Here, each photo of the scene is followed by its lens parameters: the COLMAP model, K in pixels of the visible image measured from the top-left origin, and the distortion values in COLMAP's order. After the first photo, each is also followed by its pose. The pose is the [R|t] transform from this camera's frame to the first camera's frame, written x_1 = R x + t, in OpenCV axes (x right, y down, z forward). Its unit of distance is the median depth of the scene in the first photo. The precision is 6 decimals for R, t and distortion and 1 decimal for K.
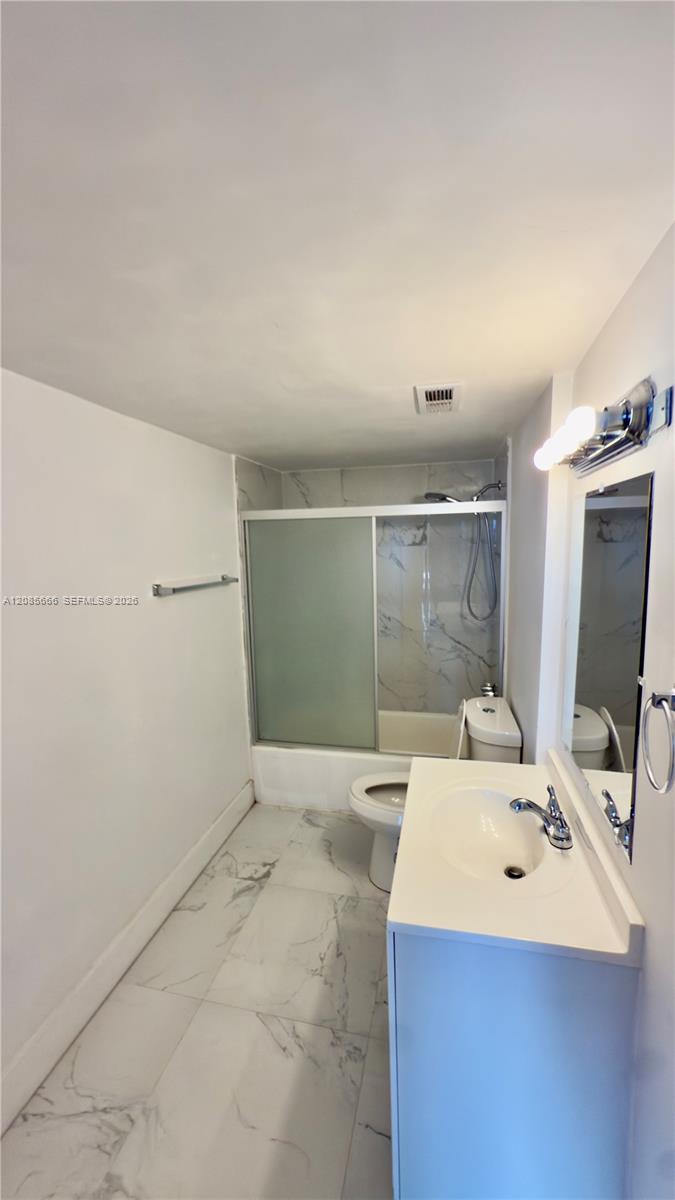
lens RADIAL K [[479.4, 0, 341.1], [0, 479.4, 601.8], [0, 0, 1]] dist [-0.001110, 0.000641]
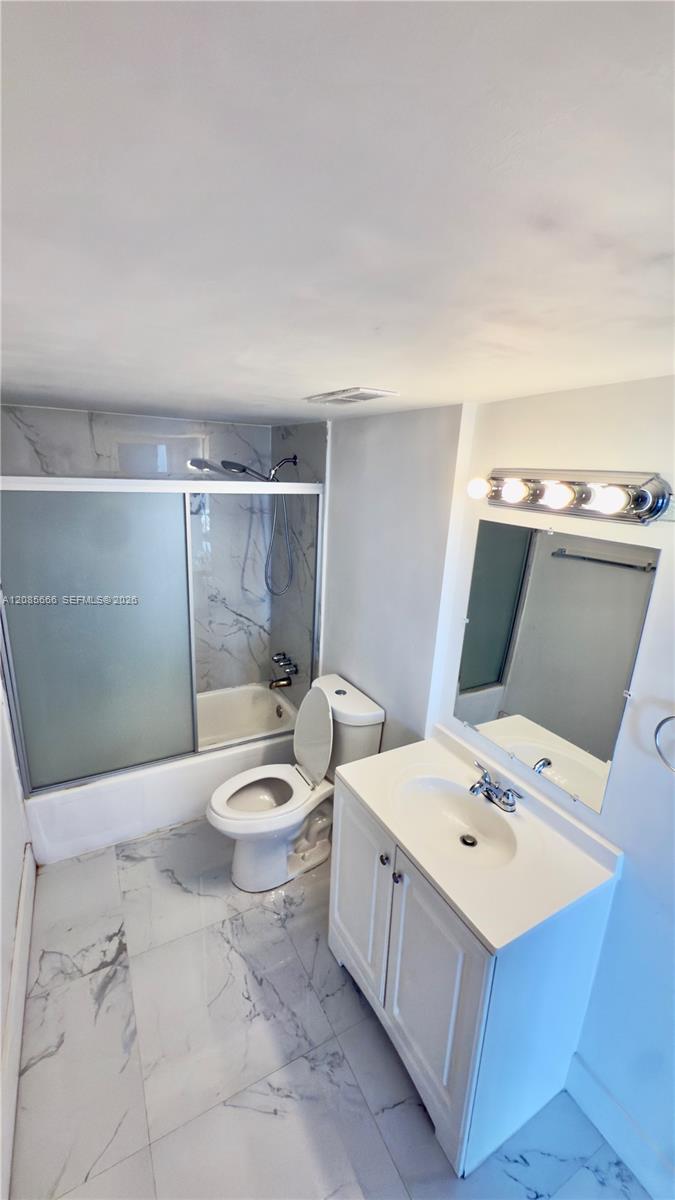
lens RADIAL K [[479.4, 0, 333.9], [0, 479.4, 601.0], [0, 0, 1]] dist [-0.001110, 0.000641]
pose [[0.745368, -0.126555, 0.654531, -0.325620], [0.024269, 0.986316, 0.163069, -0.129034], [-0.666211, -0.105661, 0.738240, 0.209607]]
